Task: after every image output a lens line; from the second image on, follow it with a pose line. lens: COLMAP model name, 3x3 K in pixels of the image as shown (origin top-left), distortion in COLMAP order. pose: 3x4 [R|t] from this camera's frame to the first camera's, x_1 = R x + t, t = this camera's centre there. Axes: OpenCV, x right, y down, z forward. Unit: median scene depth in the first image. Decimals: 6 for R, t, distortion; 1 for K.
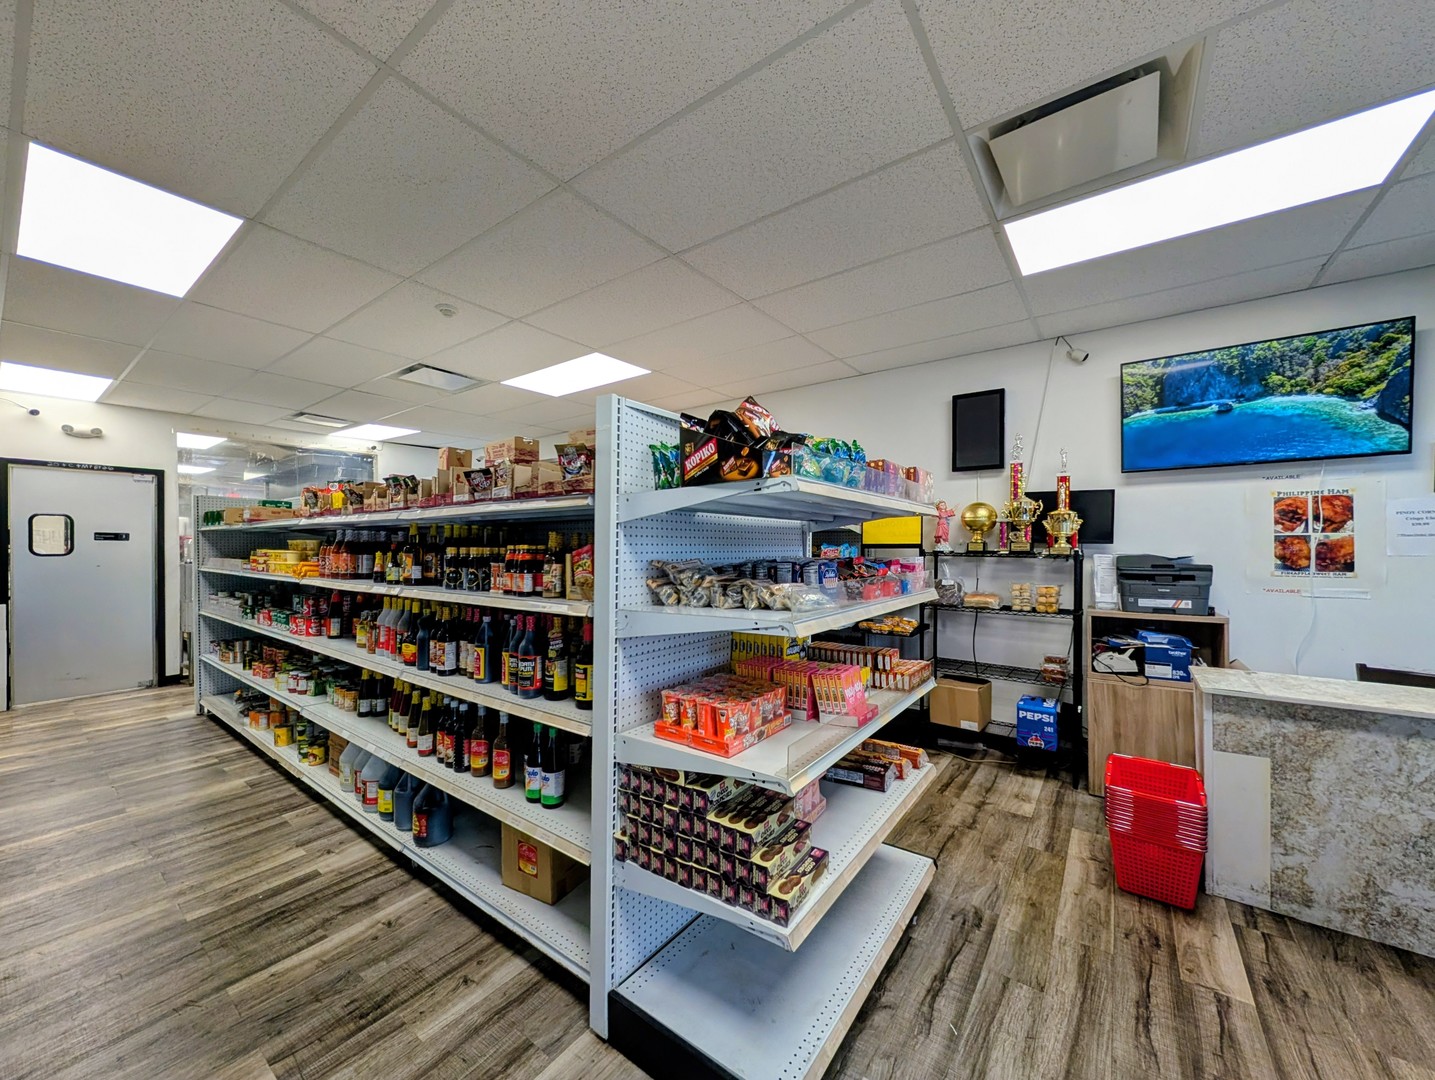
lens RADIAL K [[546.2, 0, 711.6], [0, 546.2, 545.6], [0, 0, 1]] dist [-0.000451, 0.000288]
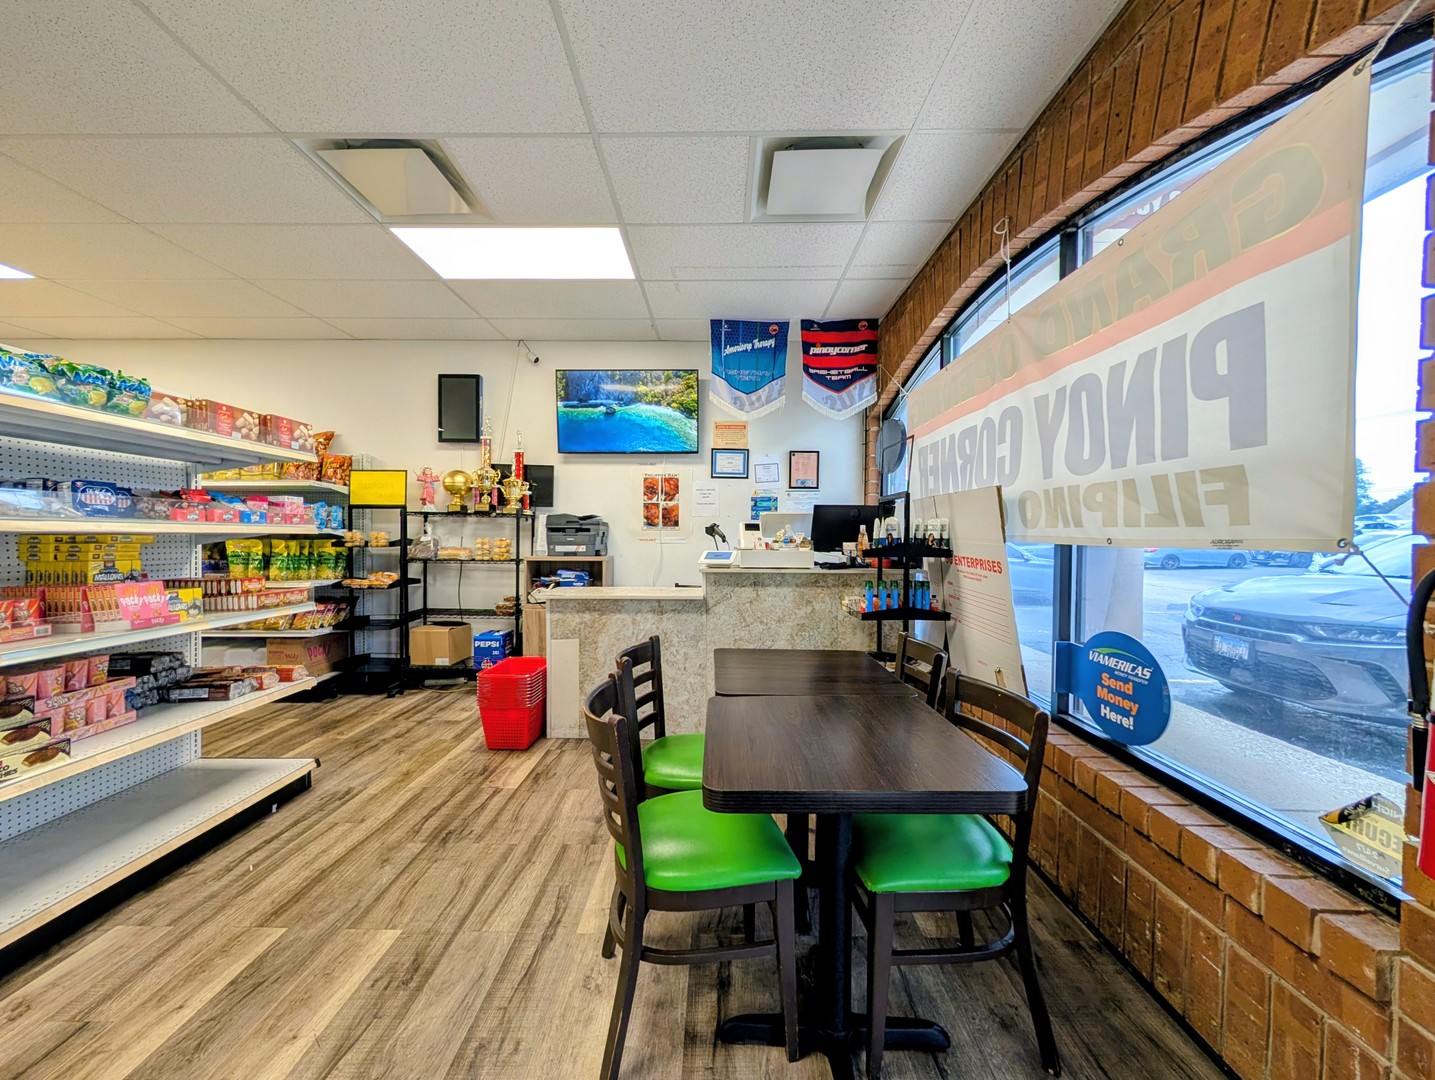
lens RADIAL K [[546.2, 0, 711.6], [0, 546.2, 545.6], [0, 0, 1]] dist [-0.000451, 0.000288]
pose [[0.808651, -0.005188, 0.588266, 0.303070], [-0.006557, 0.999820, 0.017831, 0.070655], [-0.588252, -0.018276, 0.808471, -0.318771]]
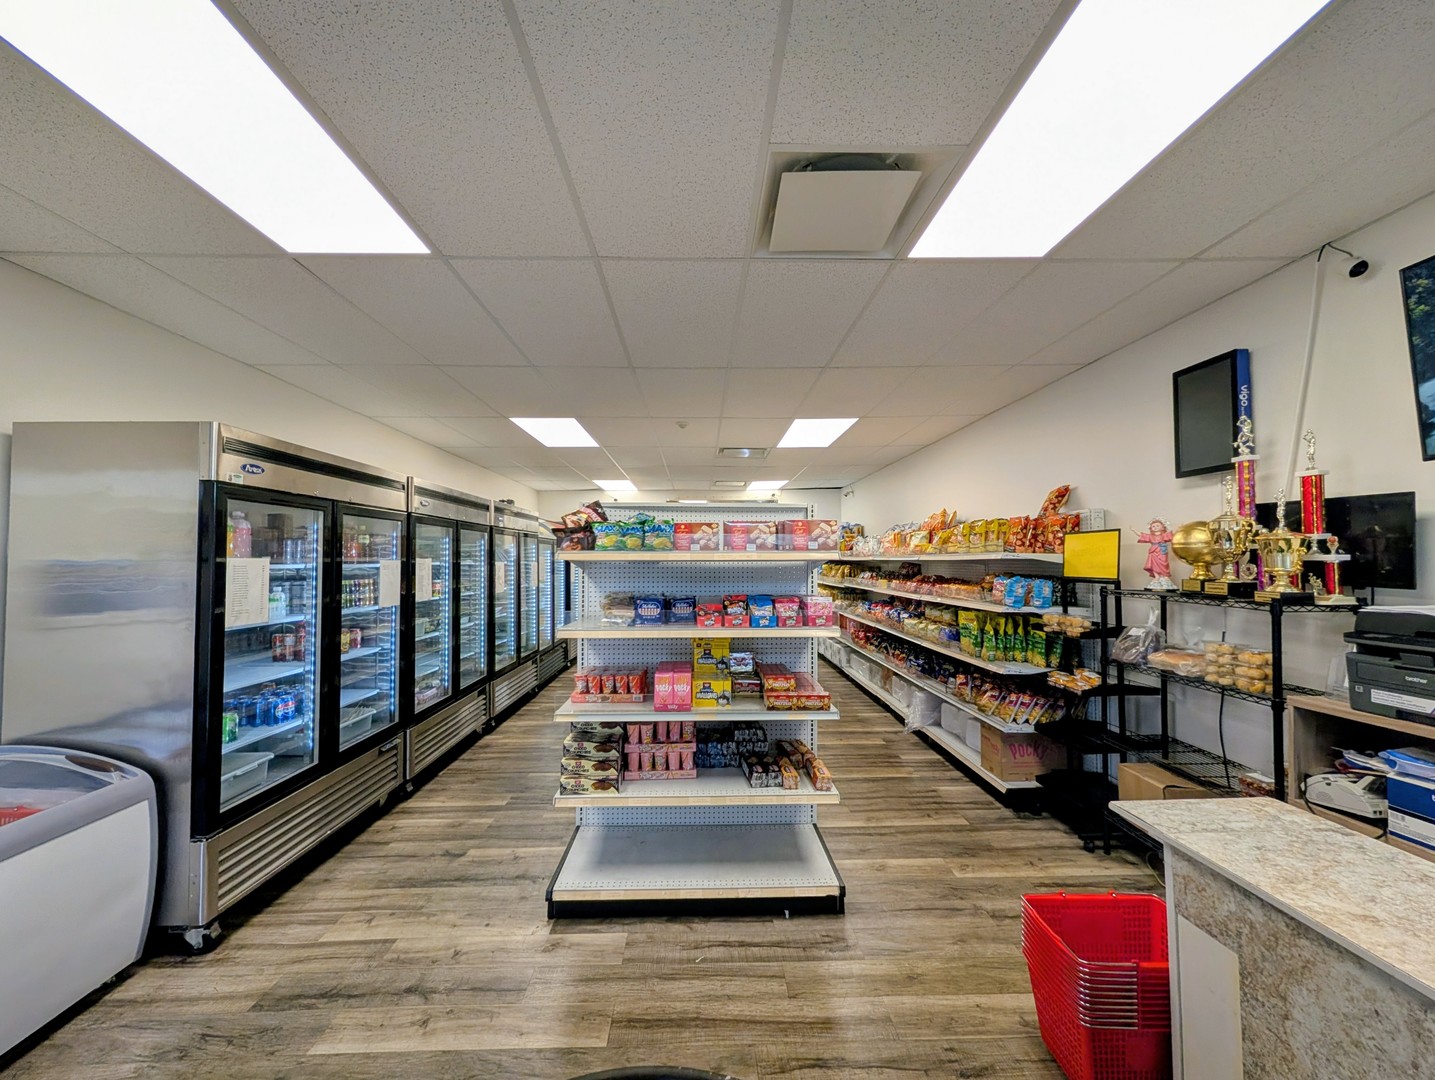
lens RADIAL K [[544.1, 0, 712.9], [0, 544.1, 545.9], [0, 0, 1]] dist [-0.000494, 0.000303]
pose [[0.615392, -0.024634, -0.787836, 0.816863], [0.003979, 0.999596, -0.028148, -0.038576], [0.788211, 0.014187, 0.615242, 0.109375]]
